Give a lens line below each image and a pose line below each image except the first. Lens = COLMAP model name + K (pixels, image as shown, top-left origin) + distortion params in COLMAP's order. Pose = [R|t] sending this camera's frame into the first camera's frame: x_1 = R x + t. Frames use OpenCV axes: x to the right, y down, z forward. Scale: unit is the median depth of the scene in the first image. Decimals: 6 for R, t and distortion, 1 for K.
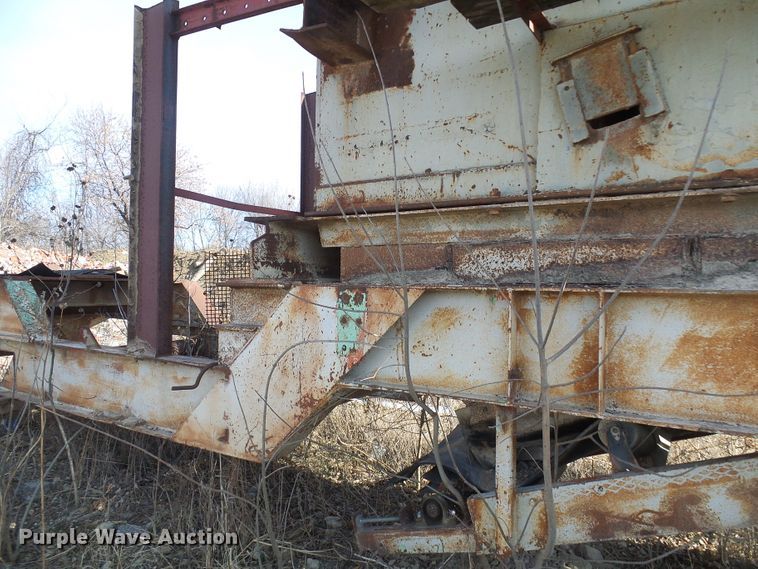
lens RADIAL K [[511.0, 0, 379.0], [0, 511.0, 284.5], [0, 0, 1]] dist [-0.010607, 0.001031]
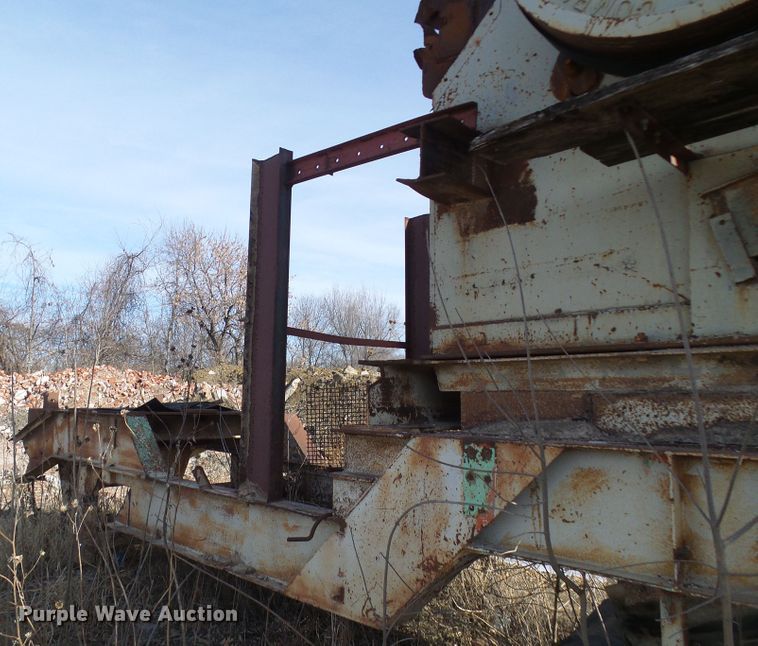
lens RADIAL K [[583.9, 0, 329.1], [0, 583.9, 324.2], [0, 0, 1]] dist [-0.006272, -0.006884]
pose [[0.968654, -0.029902, -0.246606, -0.043971], [-0.002504, 0.991503, -0.130060, -0.060758], [0.248400, 0.126601, 0.960349, -0.104859]]
